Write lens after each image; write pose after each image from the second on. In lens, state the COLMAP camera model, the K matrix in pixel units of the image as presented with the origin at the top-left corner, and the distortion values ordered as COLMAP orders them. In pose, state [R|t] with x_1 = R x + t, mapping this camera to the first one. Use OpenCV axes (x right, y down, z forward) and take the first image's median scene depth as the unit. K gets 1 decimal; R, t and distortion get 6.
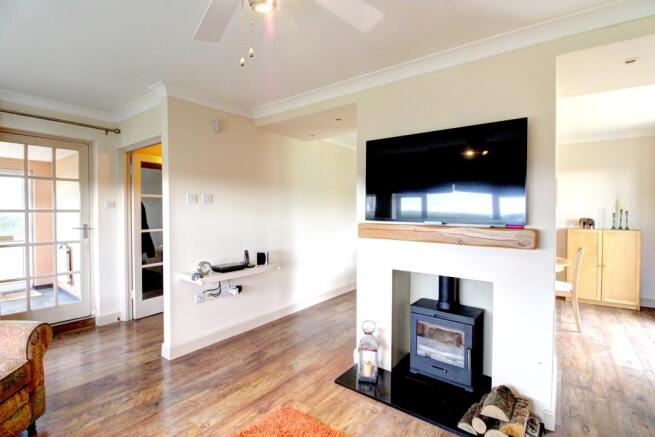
lens RADIAL K [[303.9, 0, 334.1], [0, 303.9, 210.7], [0, 0, 1]] dist [-0.004434, -0.005157]
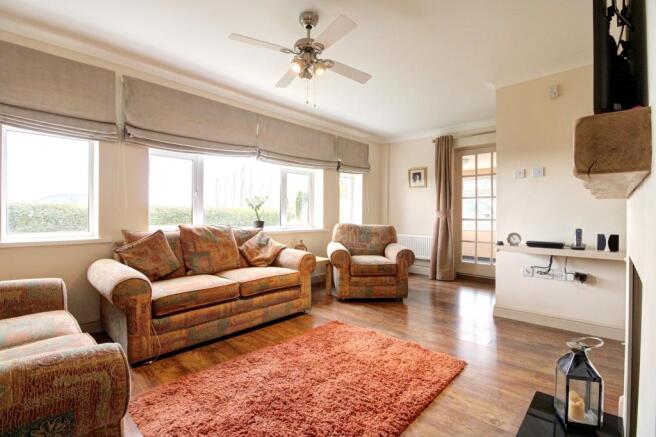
lens RADIAL K [[304.4, 0, 331.4], [0, 304.4, 216.6], [0, 0, 1]] dist [-0.004434, -0.005157]
pose [[-0.111124, 0.000061, -0.993807, 0.747031], [-0.007540, 0.999971, 0.000905, 0.127189], [0.993778, 0.007594, -0.111121, 0.548274]]
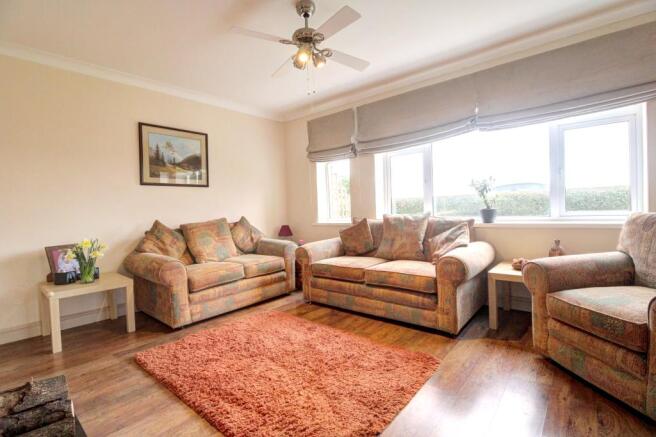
lens RADIAL K [[304.4, 0, 330.9], [0, 304.4, 215.7], [0, 0, 1]] dist [-0.004434, -0.005157]
pose [[-0.997673, 0.029205, 0.061603, -0.210031], [0.030911, 0.999160, 0.026921, 0.127039], [-0.060765, 0.028762, -0.997738, 1.243557]]
